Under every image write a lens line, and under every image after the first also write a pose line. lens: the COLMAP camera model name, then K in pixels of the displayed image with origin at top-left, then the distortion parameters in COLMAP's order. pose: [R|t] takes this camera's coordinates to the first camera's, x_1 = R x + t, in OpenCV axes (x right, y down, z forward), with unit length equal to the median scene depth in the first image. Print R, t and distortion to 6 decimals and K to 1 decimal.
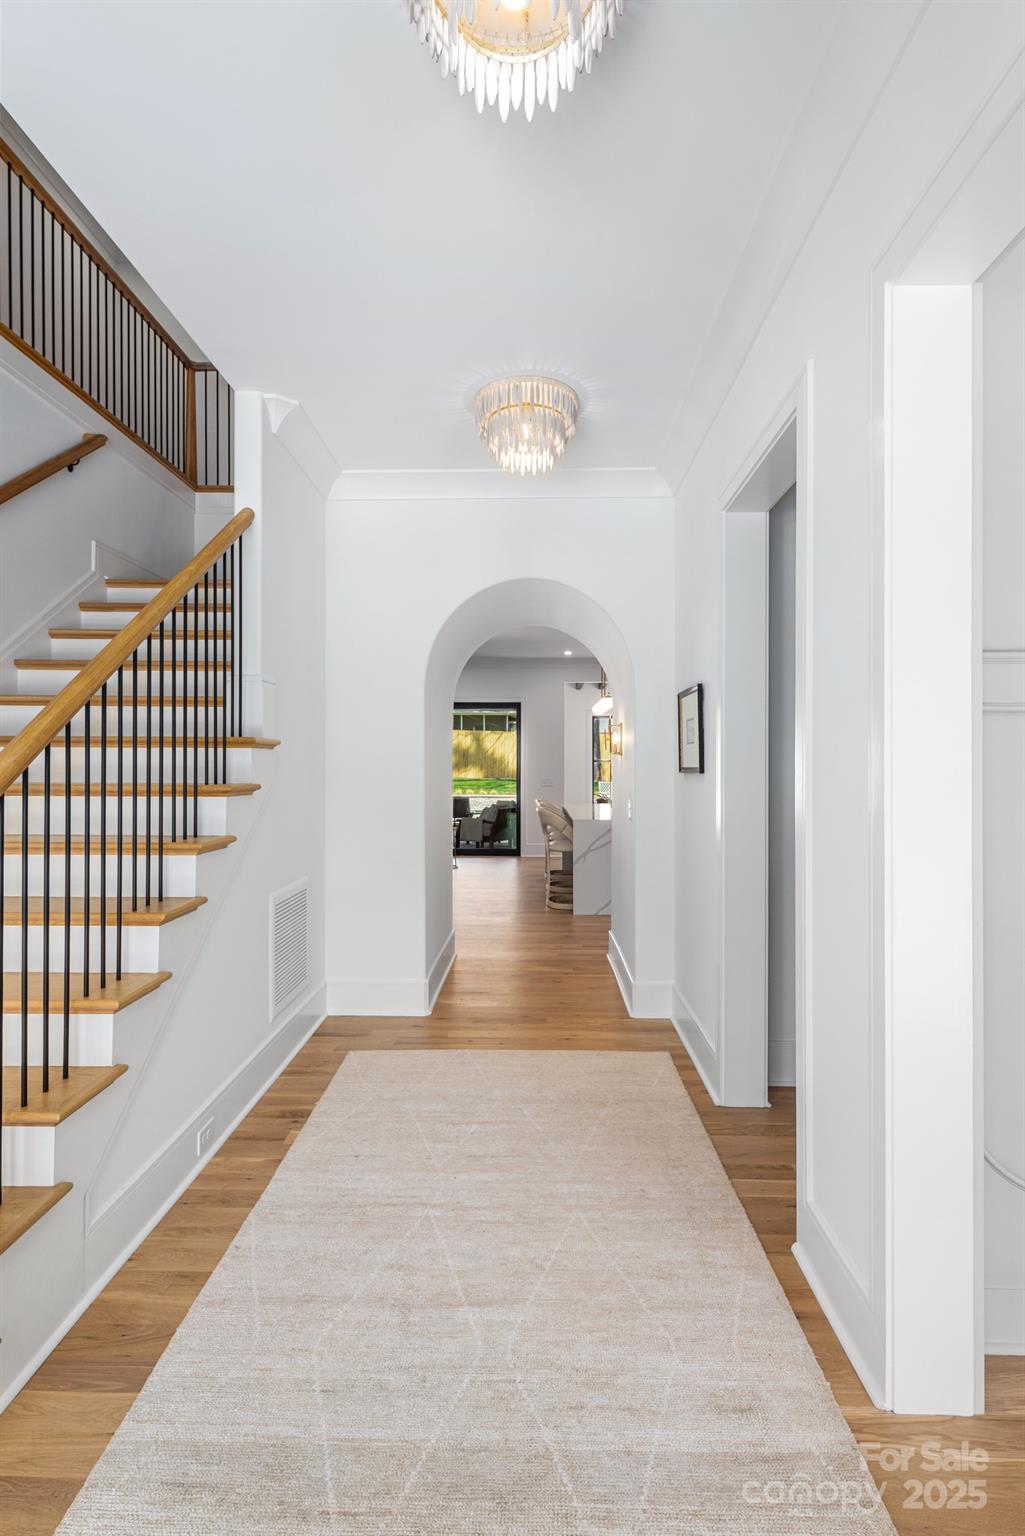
lens RADIAL K [[771.3, 0, 519.8], [0, 771.3, 758.8], [0, 0, 1]] dist [0.003862, -0.000129]
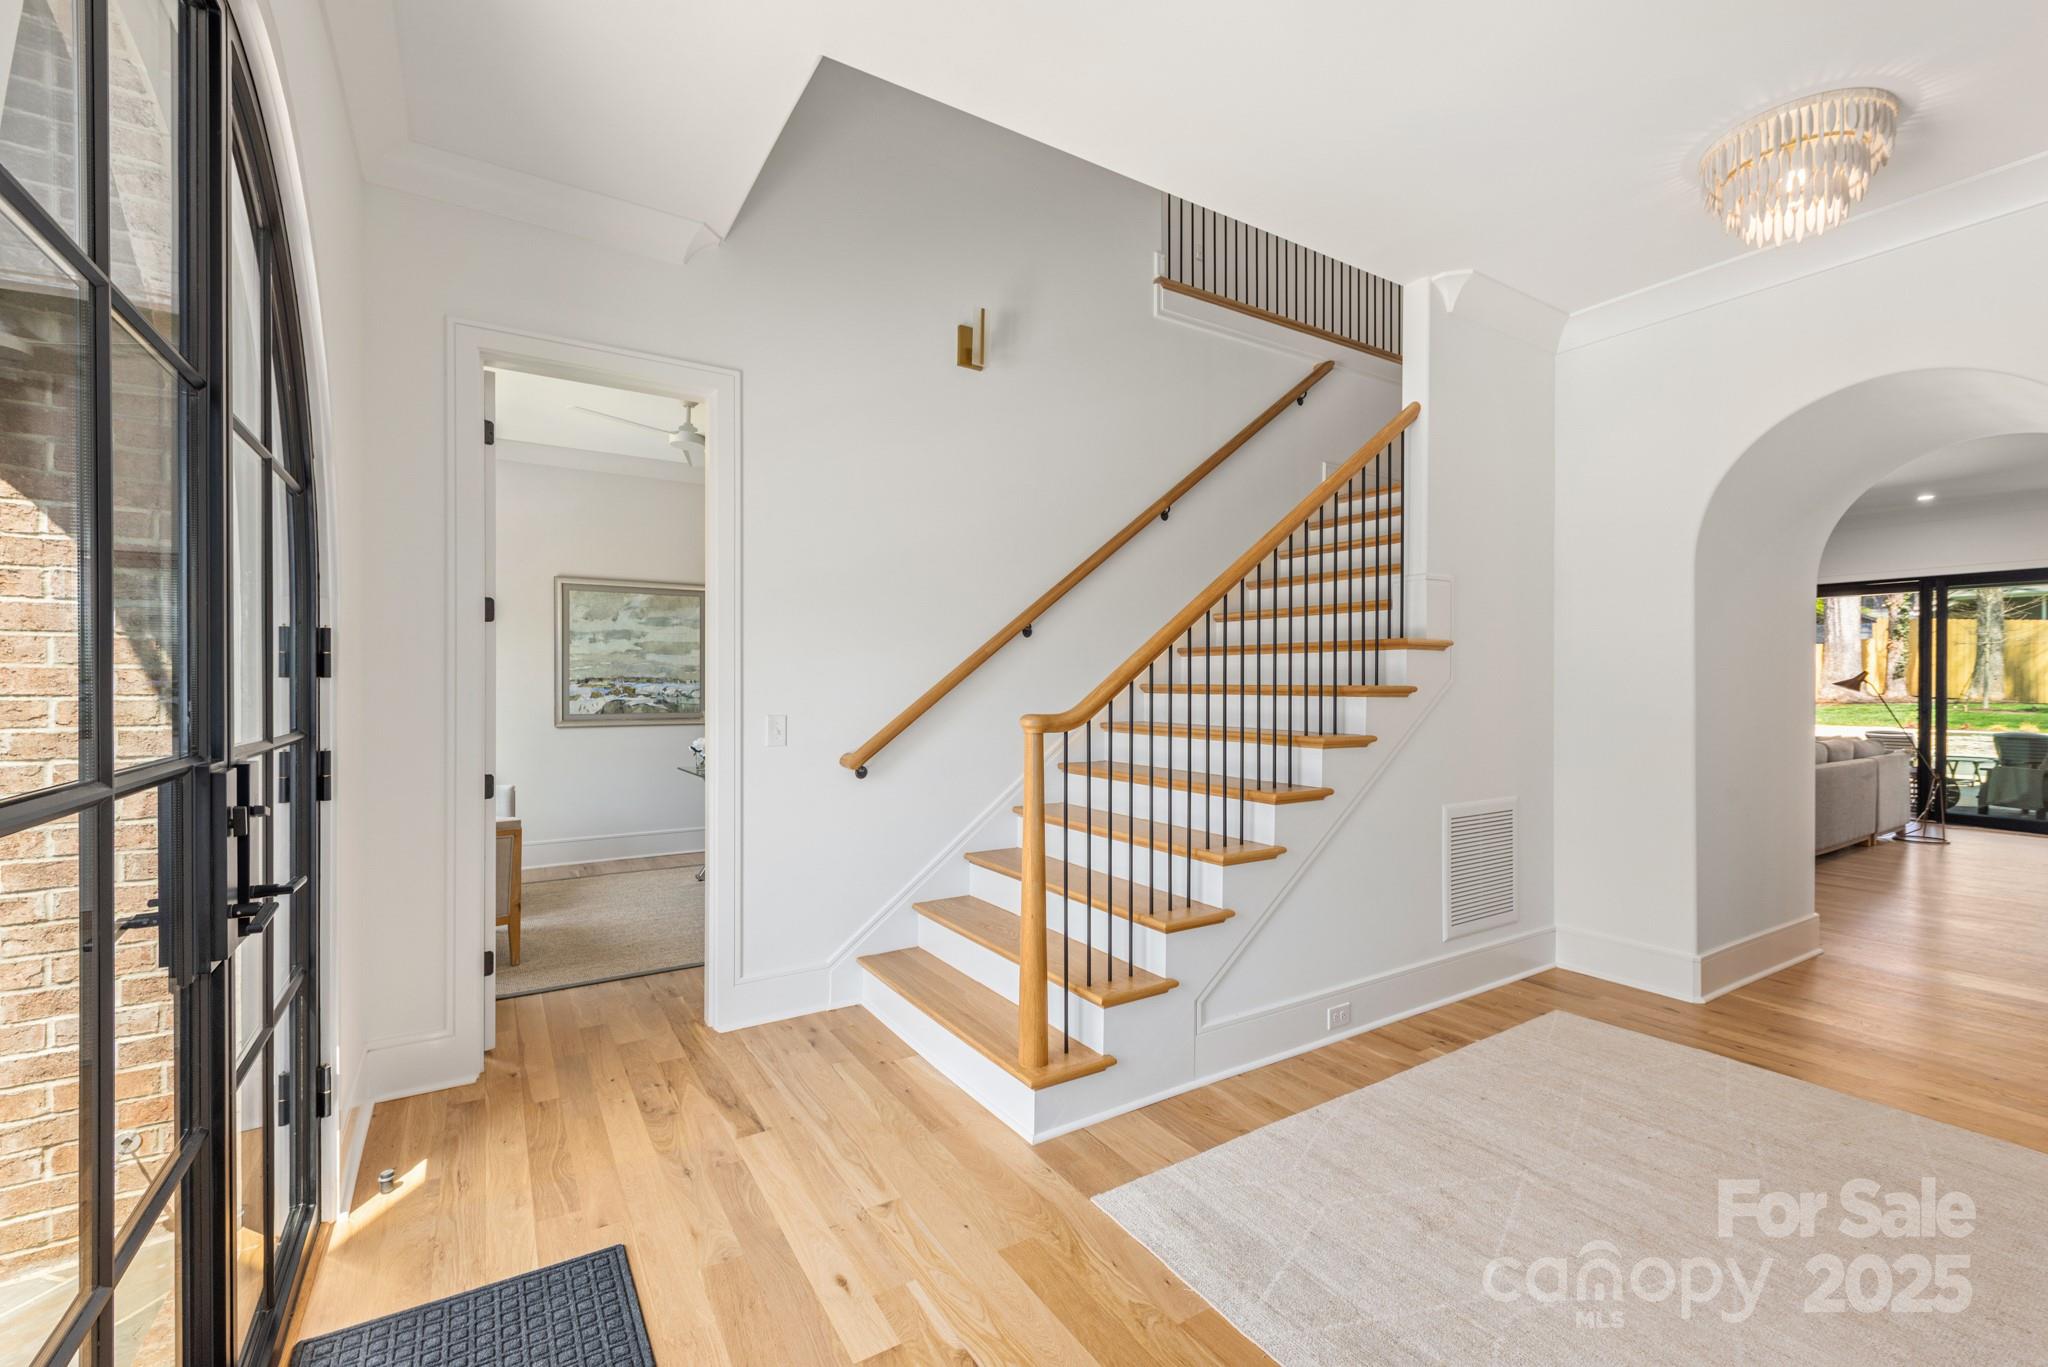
lens RADIAL K [[919.3, 0, 1024.0], [0, 919.3, 683.5], [0, 0, 1]] dist [0.001214, -0.000079]
pose [[0.513186, 0.005223, -0.858261, 0.383477], [0.003983, 0.999956, 0.008466, 0.016028], [0.858268, -0.007763, 0.513143, -0.015200]]
